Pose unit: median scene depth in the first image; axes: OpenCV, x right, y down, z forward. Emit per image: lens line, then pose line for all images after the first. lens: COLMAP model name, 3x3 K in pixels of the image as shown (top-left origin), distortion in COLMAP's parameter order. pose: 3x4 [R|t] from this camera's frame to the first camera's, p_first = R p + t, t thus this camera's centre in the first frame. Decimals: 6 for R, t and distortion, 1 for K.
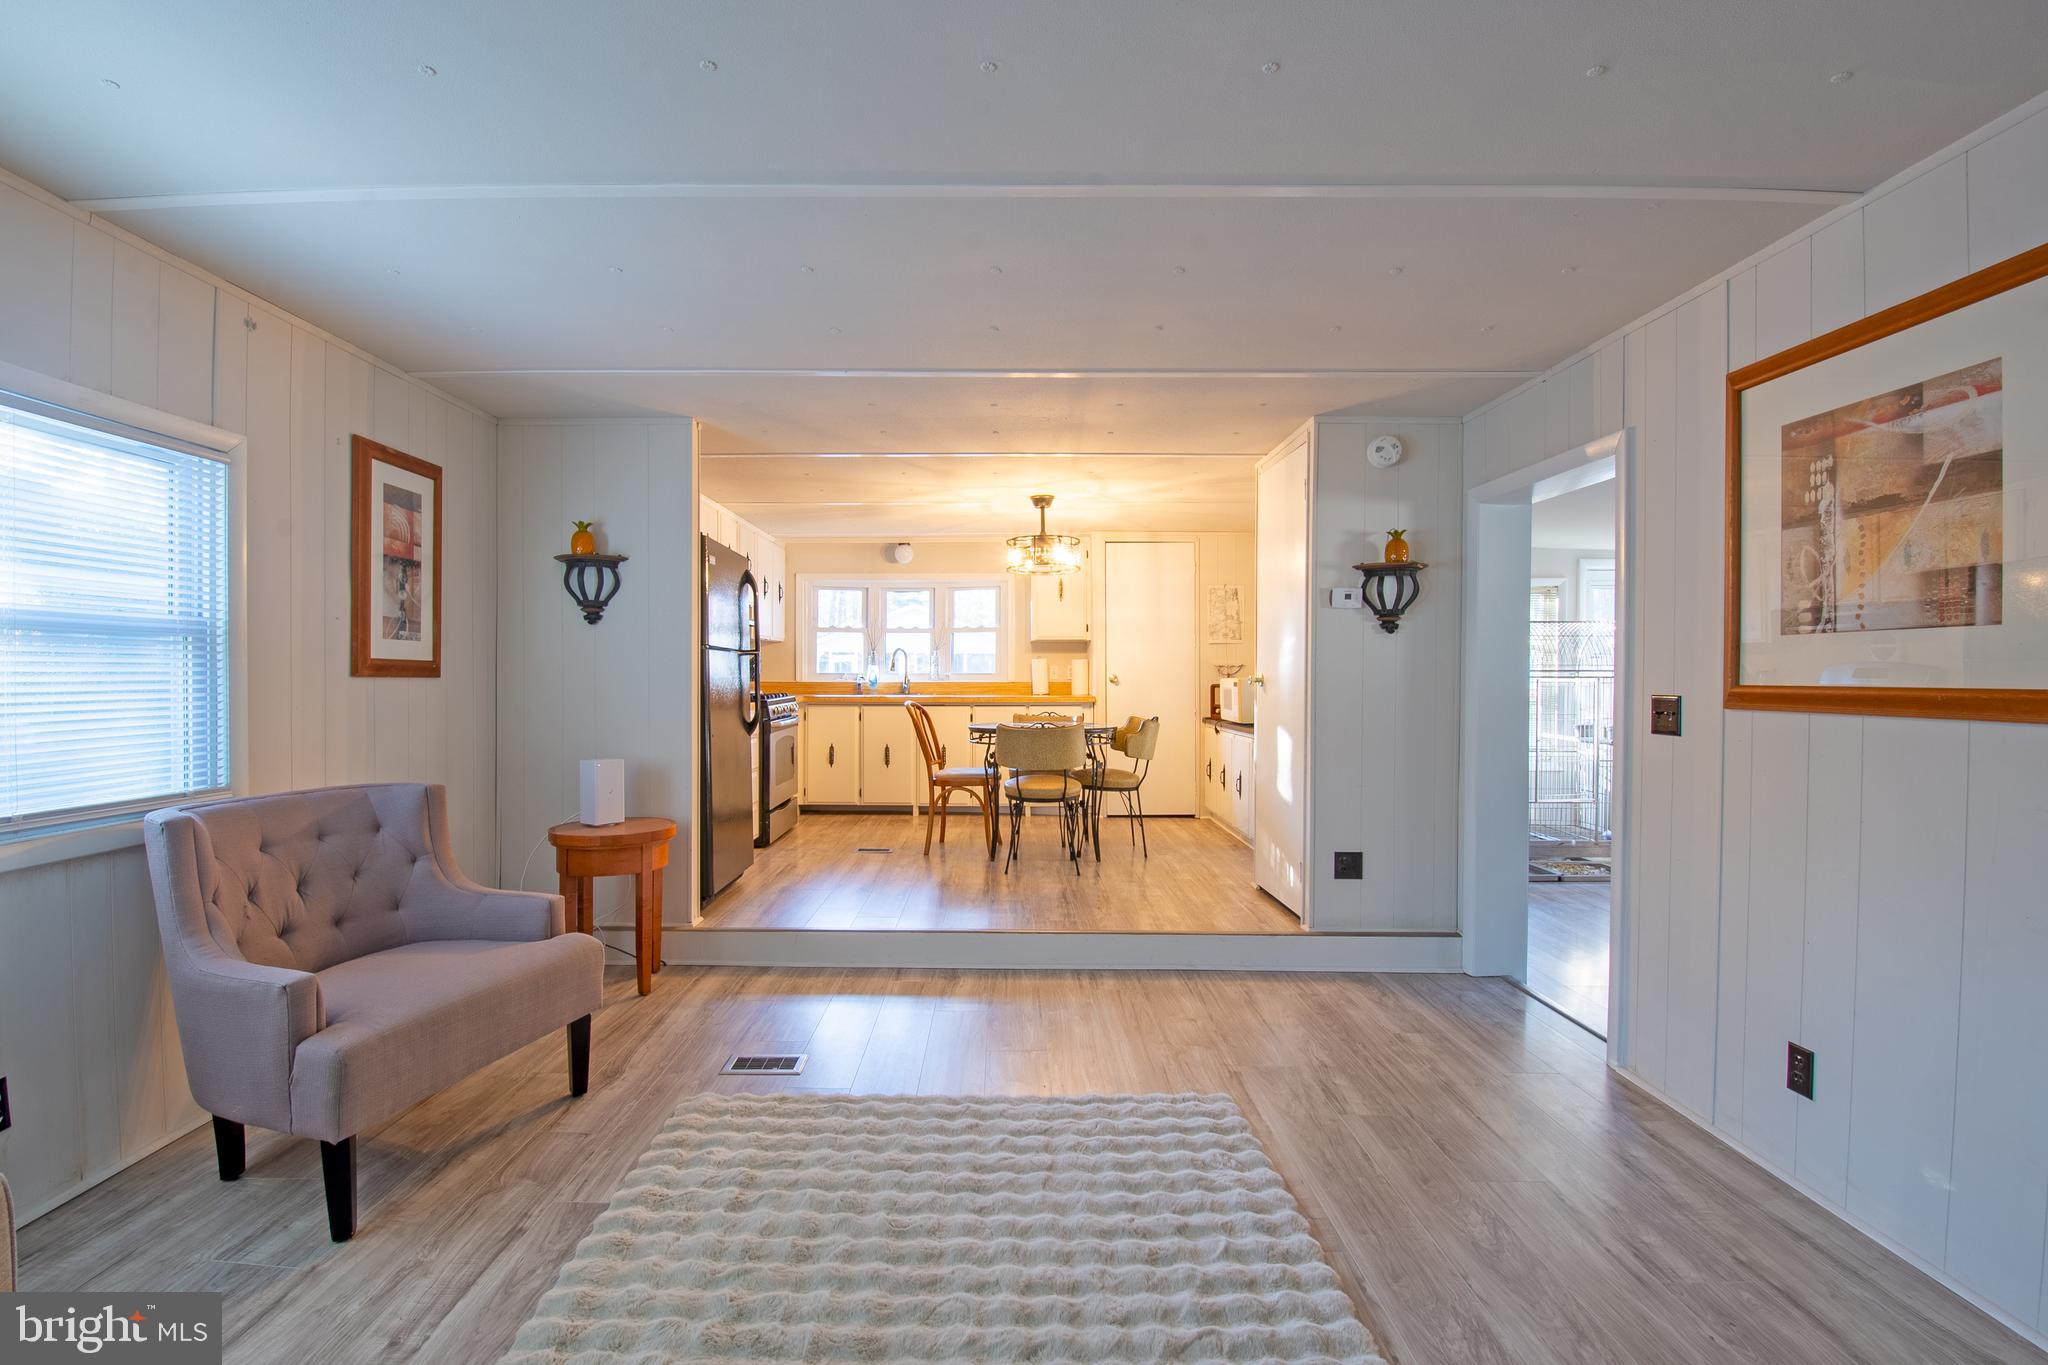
lens RADIAL K [[894.8, 0, 1021.4], [0, 894.8, 682.3], [0, 0, 1]] dist [0.001123, -0.000221]
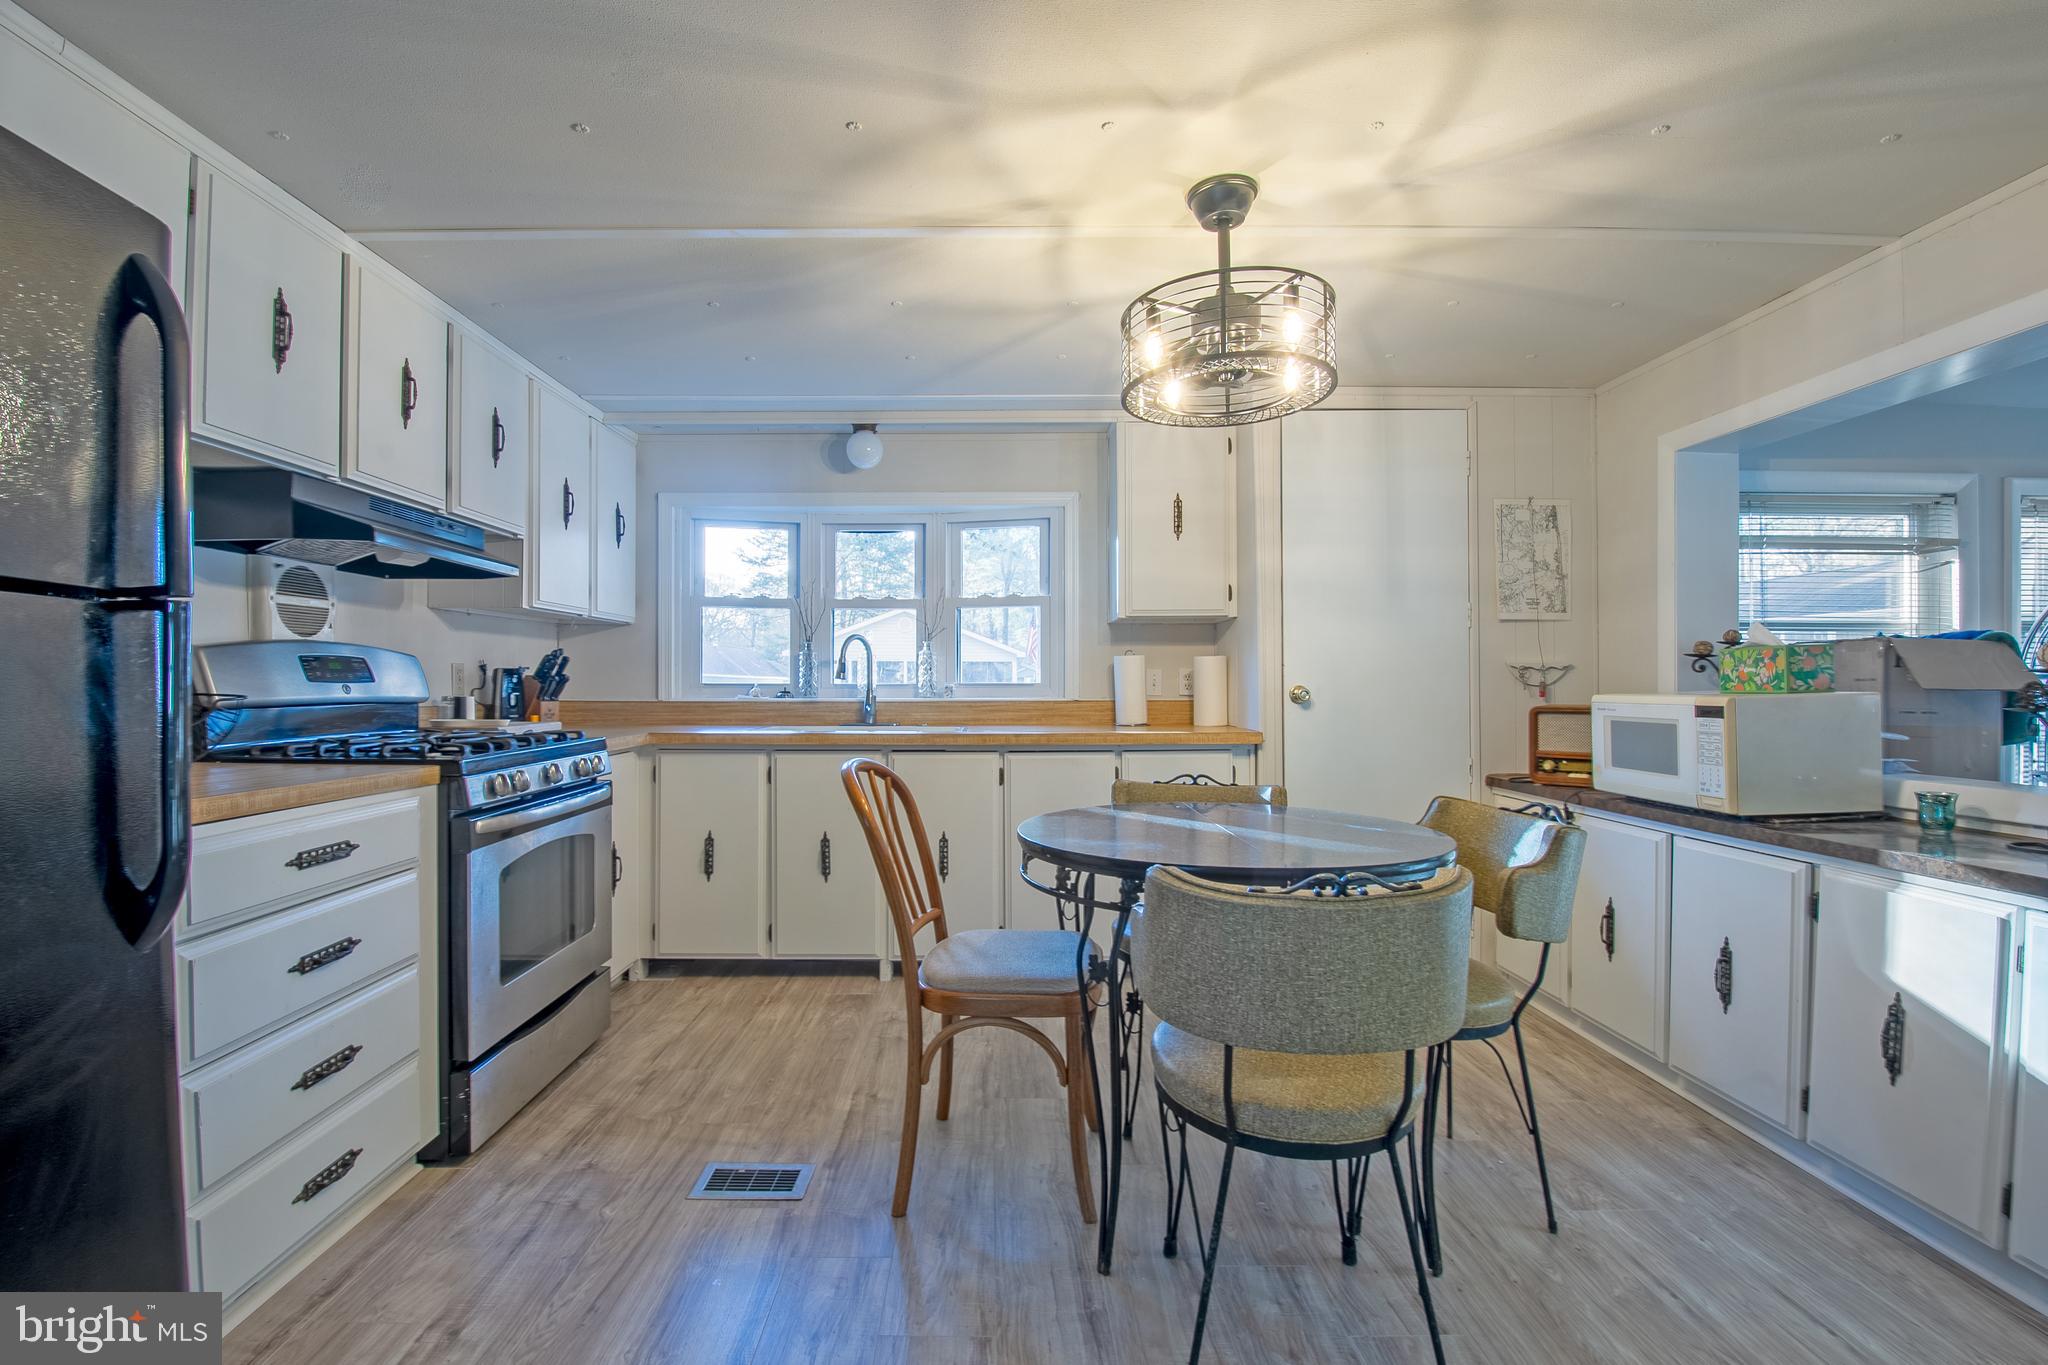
lens RADIAL K [[894.8, 0, 1021.0], [0, 894.8, 682.1], [0, 0, 1]] dist [0.001123, -0.000221]
pose [[0.999972, -0.001748, 0.007344, -0.047600], [0.001822, 0.999947, -0.010088, -0.005873], [-0.007326, 0.010101, 0.999922, 0.505781]]
